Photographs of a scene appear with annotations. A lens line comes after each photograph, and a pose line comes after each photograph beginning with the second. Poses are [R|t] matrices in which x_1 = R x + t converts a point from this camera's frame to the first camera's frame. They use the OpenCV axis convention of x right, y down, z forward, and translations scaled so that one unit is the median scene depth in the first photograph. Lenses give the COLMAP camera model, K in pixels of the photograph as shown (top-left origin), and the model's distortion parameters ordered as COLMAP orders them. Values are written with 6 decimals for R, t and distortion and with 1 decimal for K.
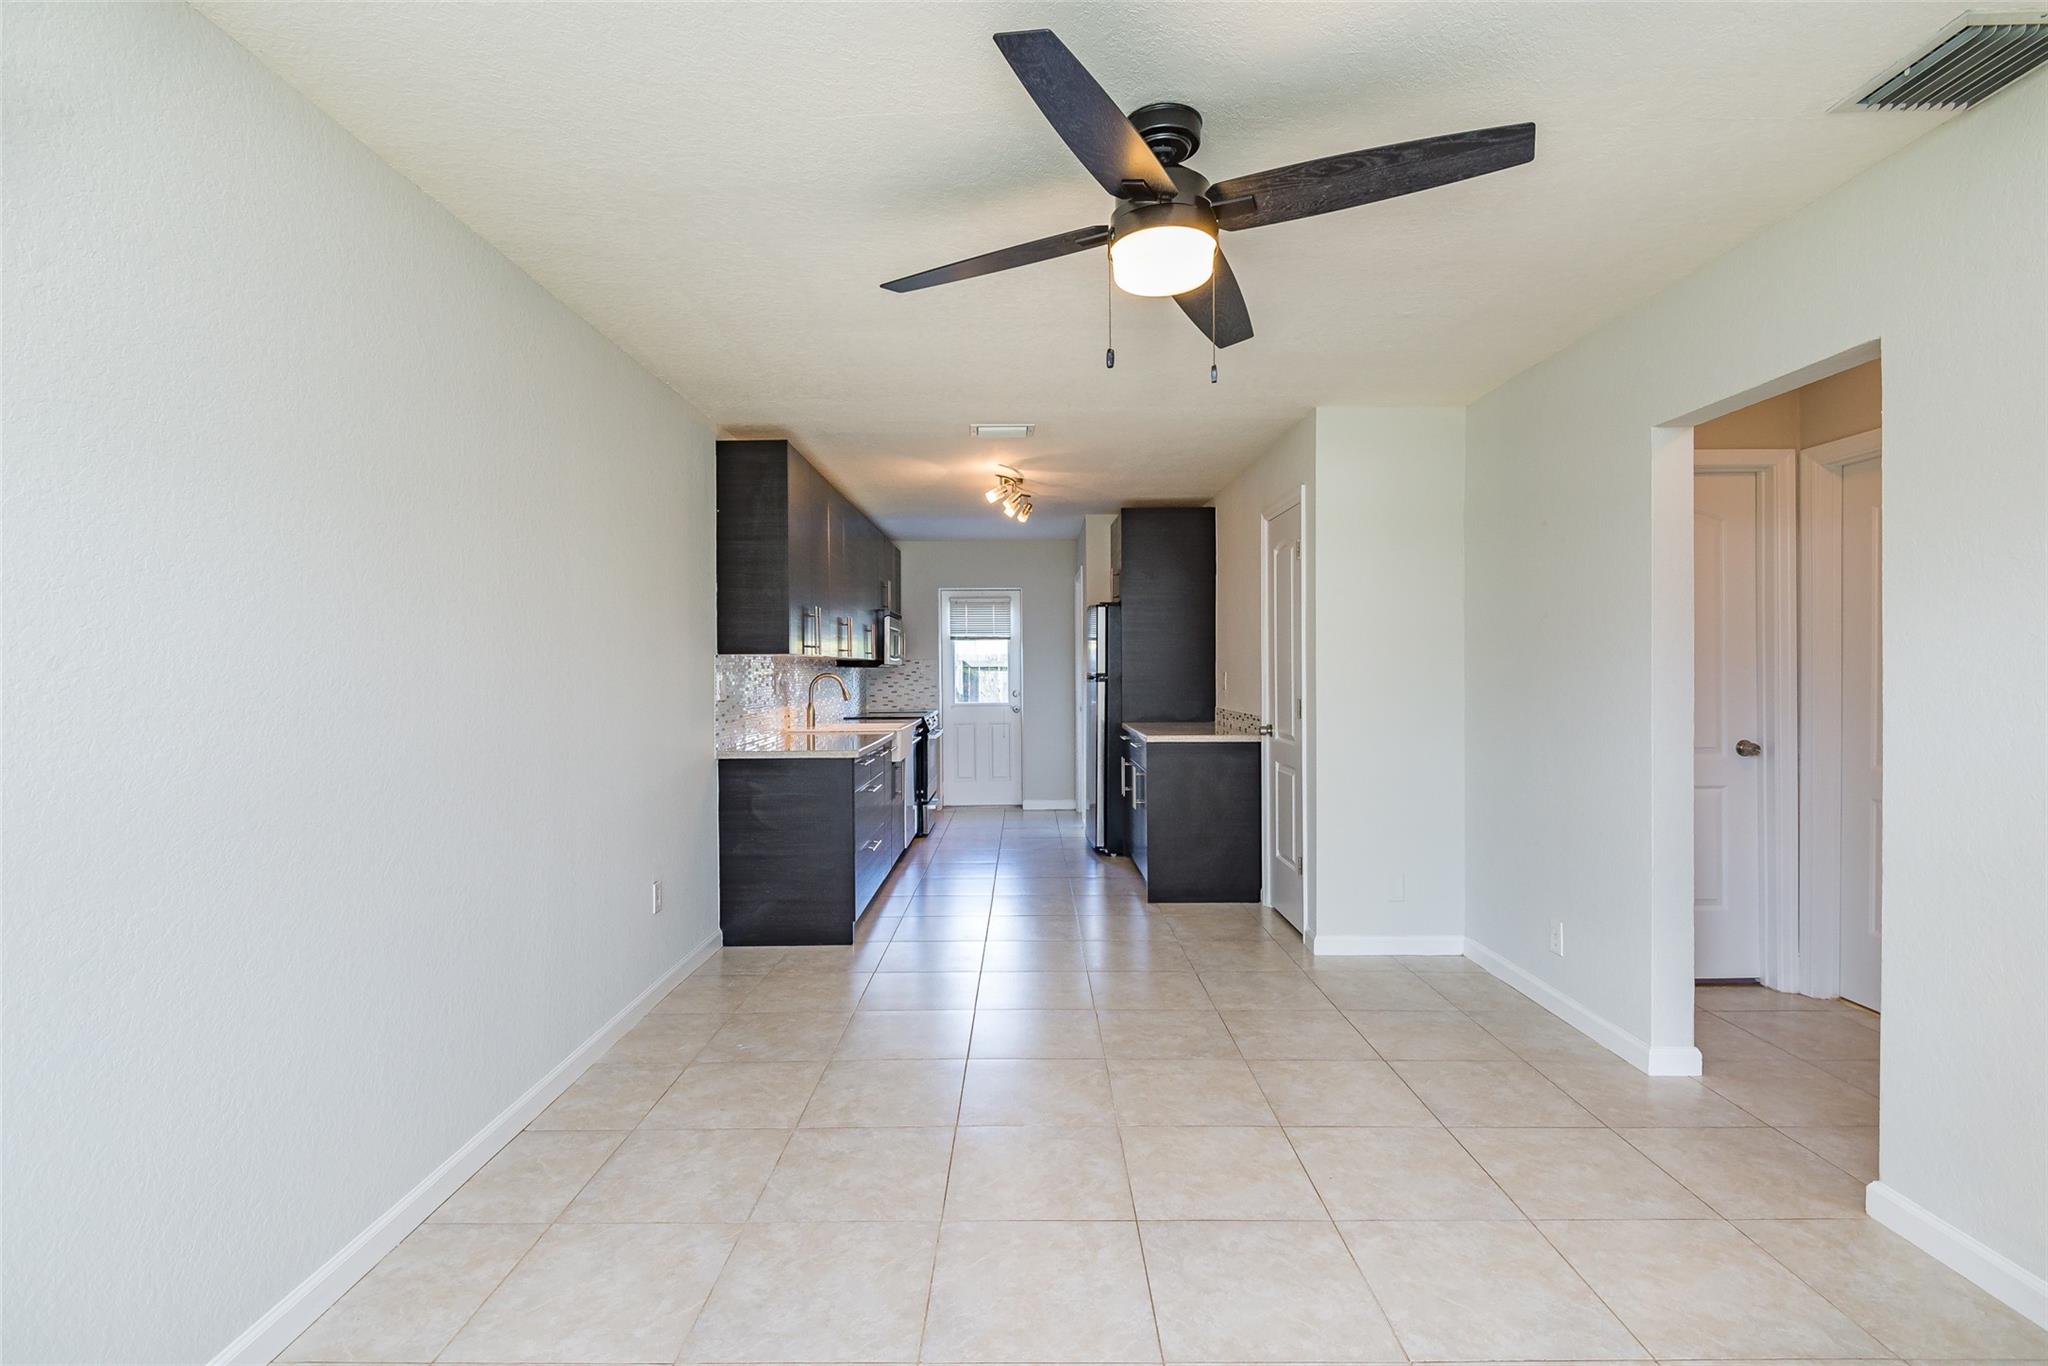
lens RADIAL K [[982.6, 0, 1026.9], [0, 982.6, 676.9], [0, 0, 1]] dist [0.005895, -0.004395]
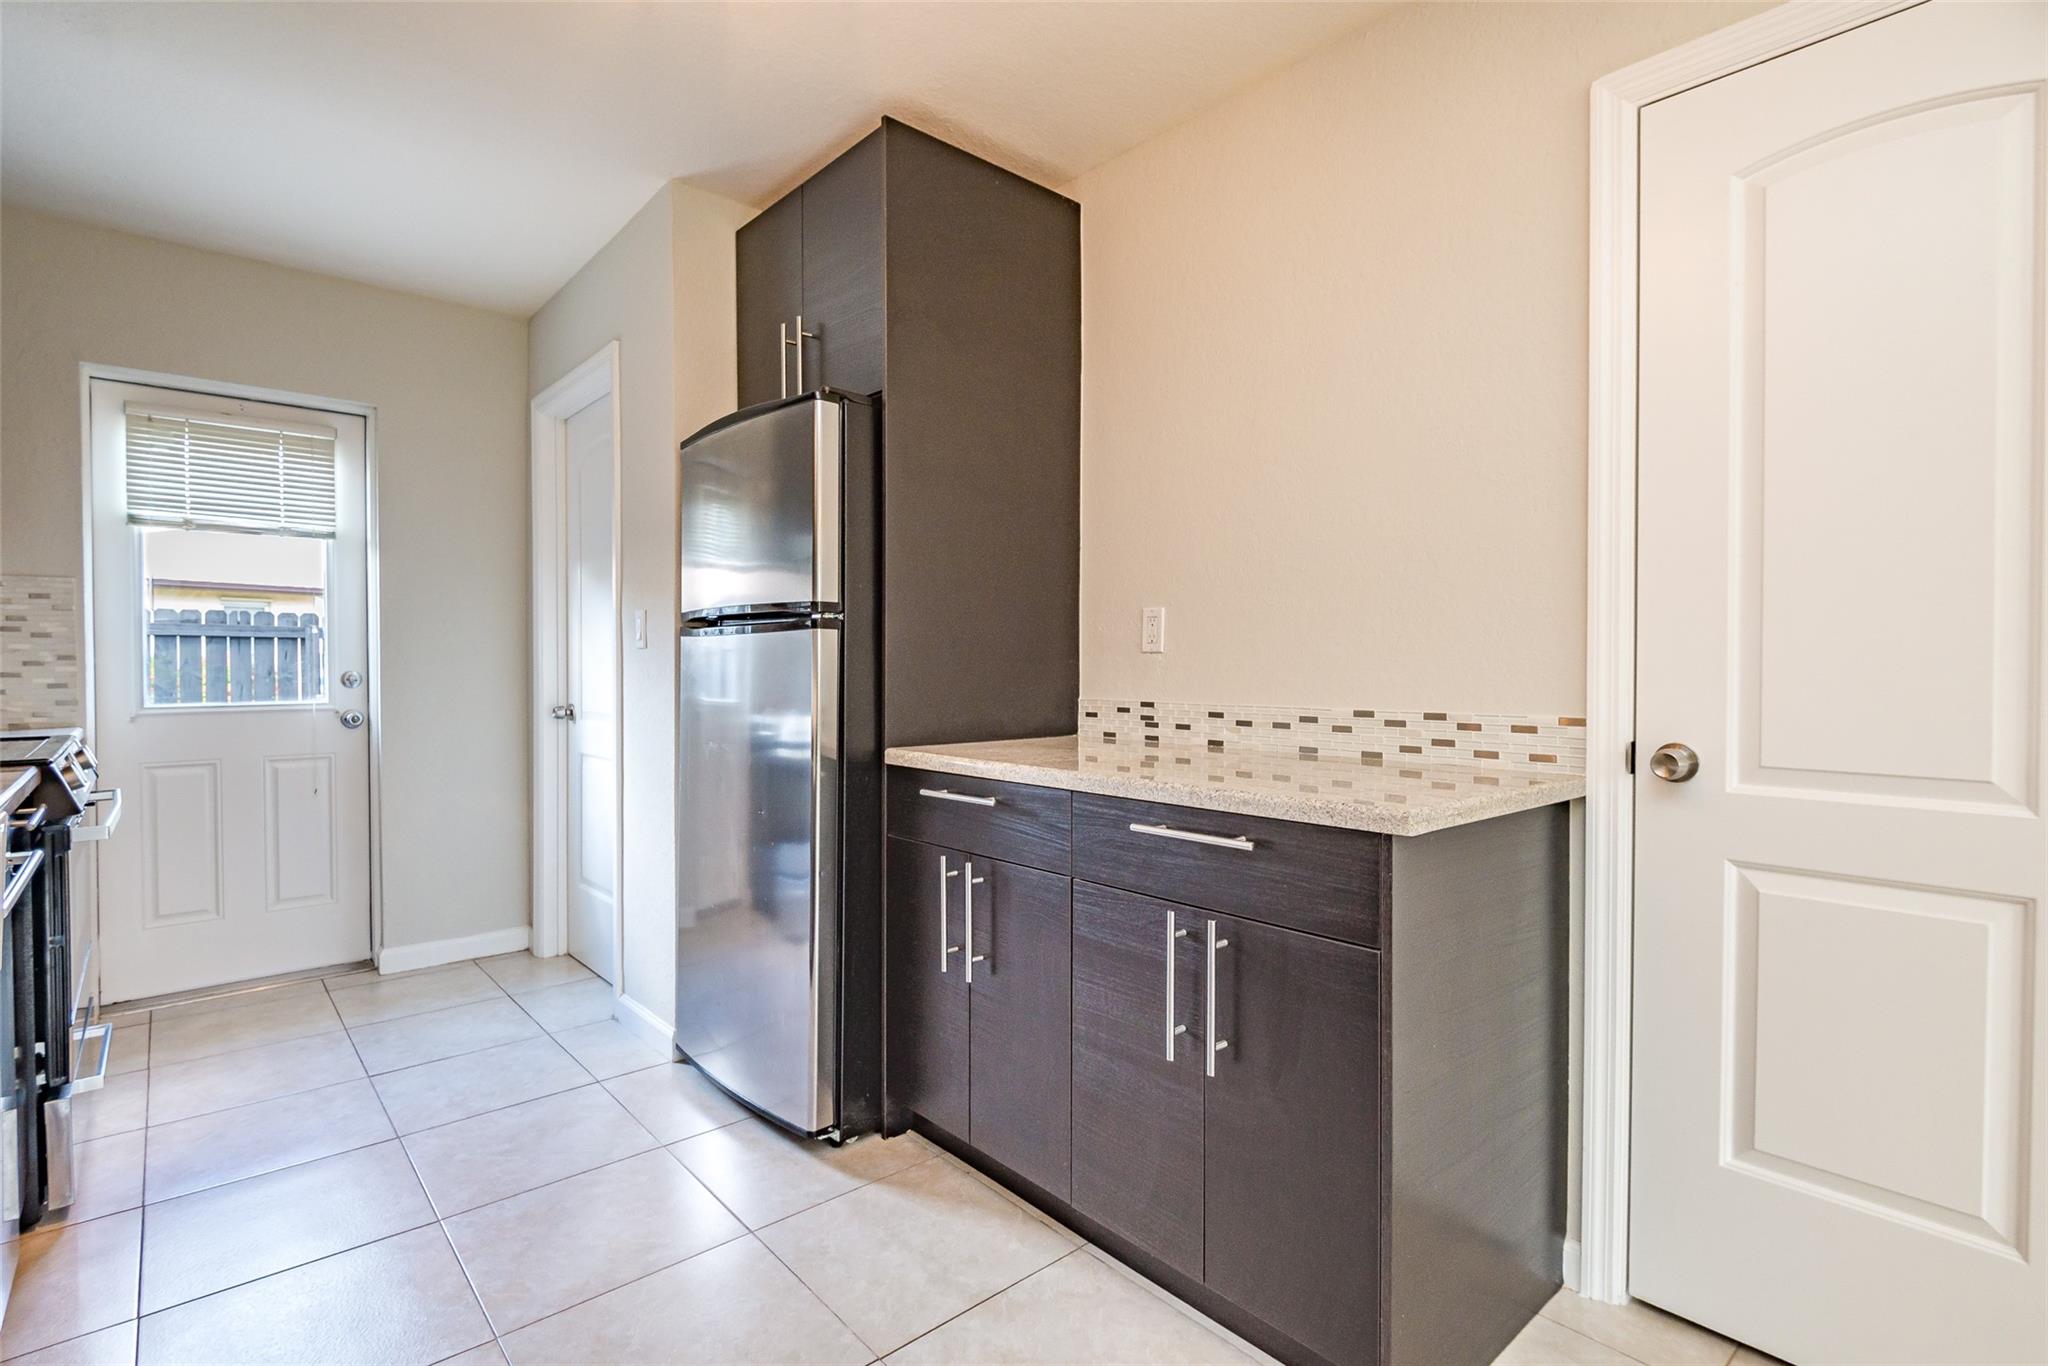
lens RADIAL K [[982.6, 0, 1028.3], [0, 982.6, 678.1], [0, 0, 1]] dist [0.005895, -0.004395]
pose [[0.750669, -0.003869, 0.660667, -0.091585], [0.000554, 0.999986, 0.005227, 0.020025], [-0.660678, -0.003558, 0.750661, 0.703457]]
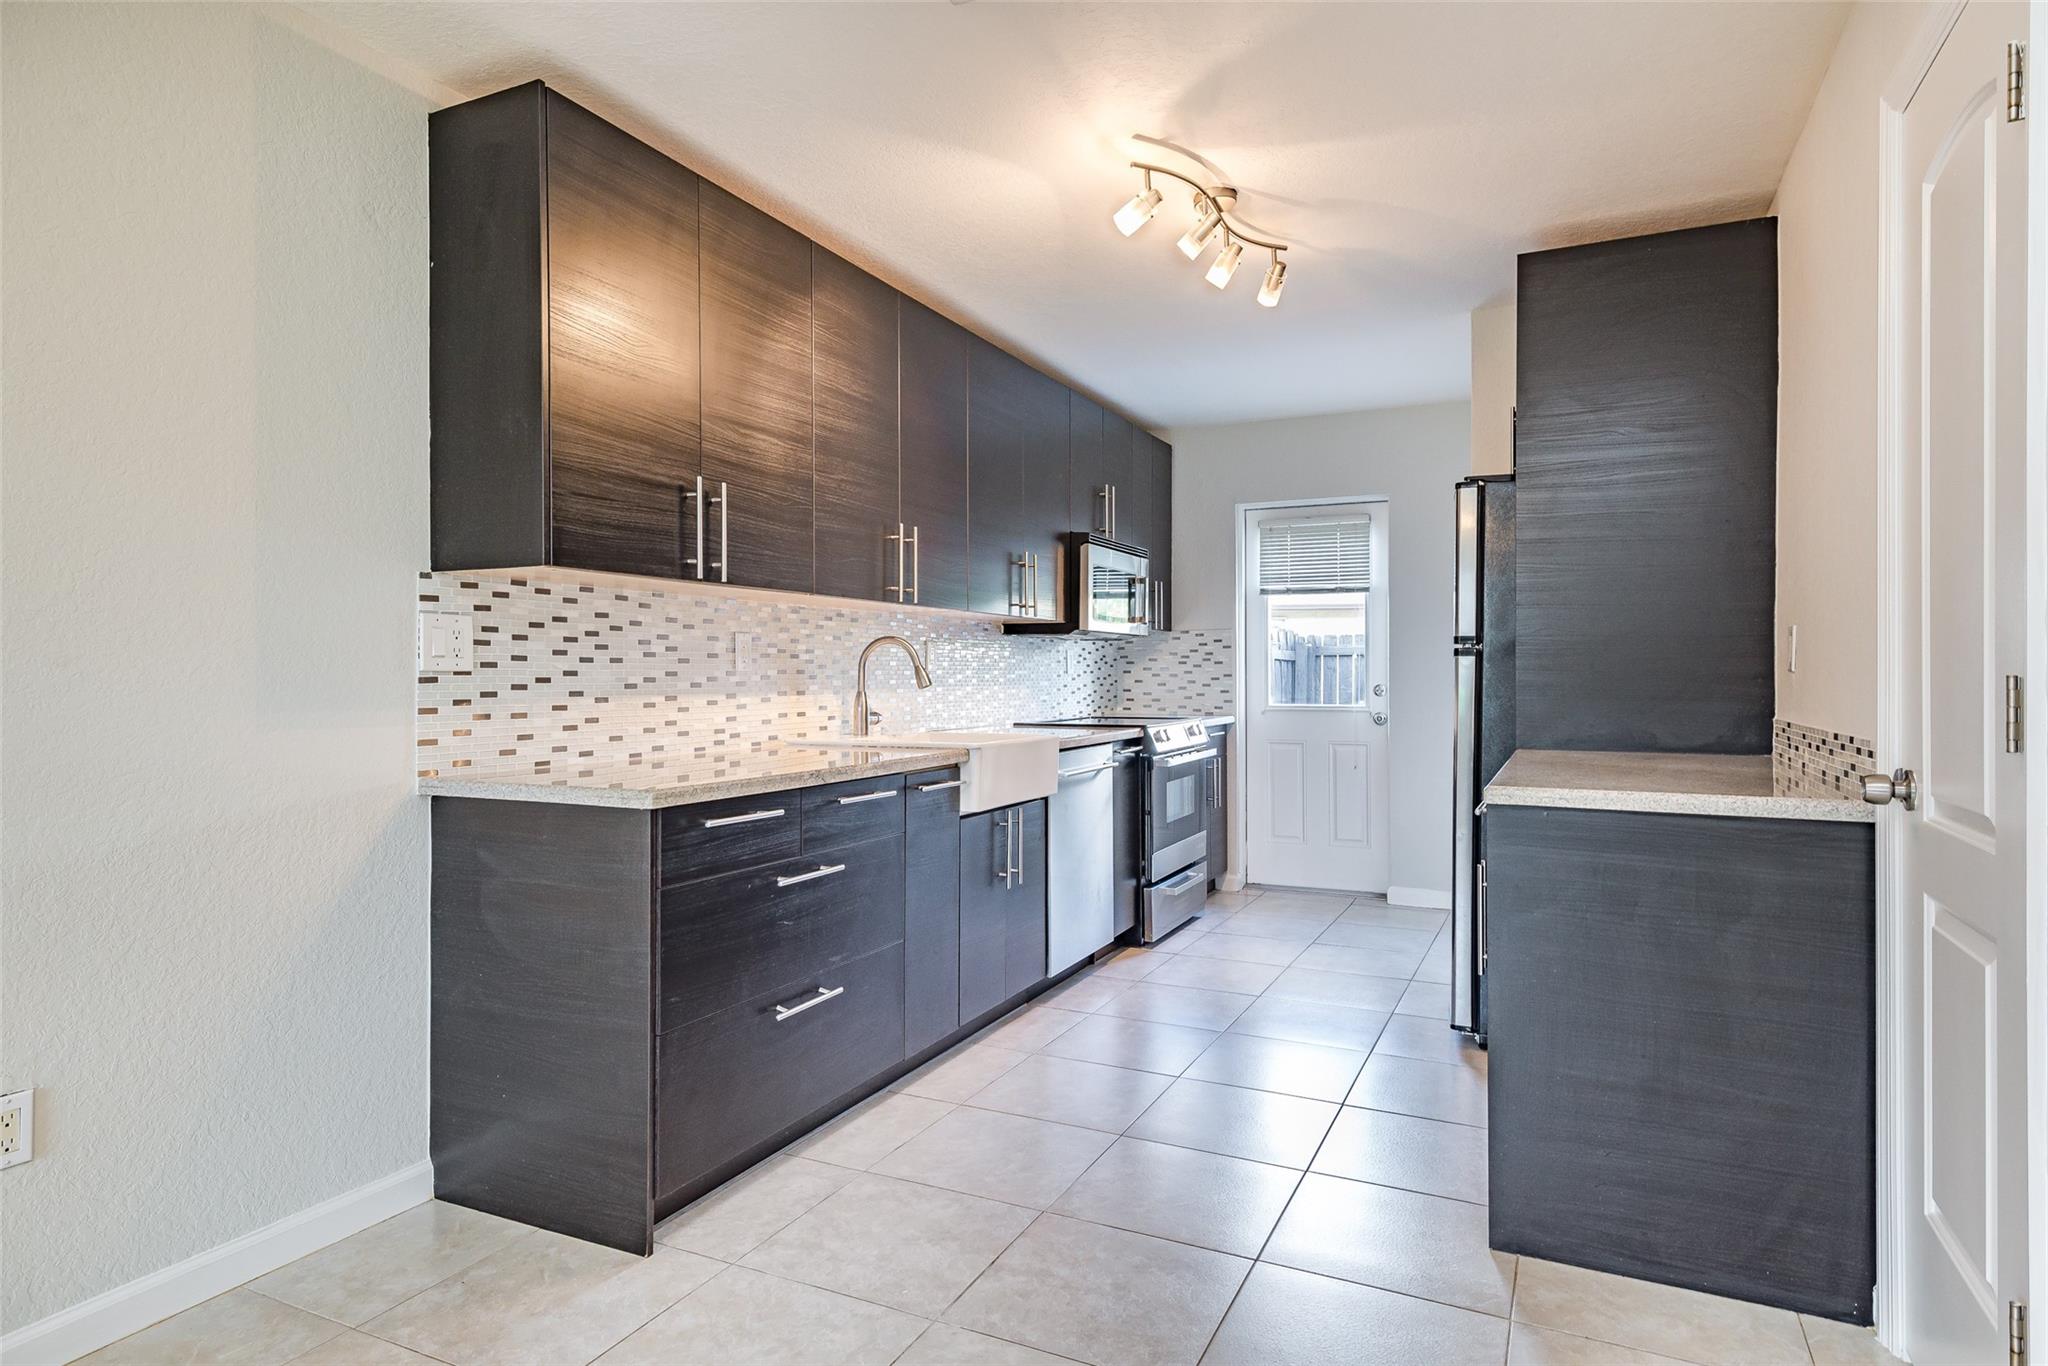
lens RADIAL K [[1165.7, 0, 1015.6], [0, 1165.7, 681.0], [0, 0, 1]] dist [0.019706, -0.001253]
pose [[0.898510, 0.008281, -0.438876, 0.125009], [-0.008943, 0.999960, 0.000559, 0.018120], [0.438863, 0.003423, 0.898548, 0.431044]]
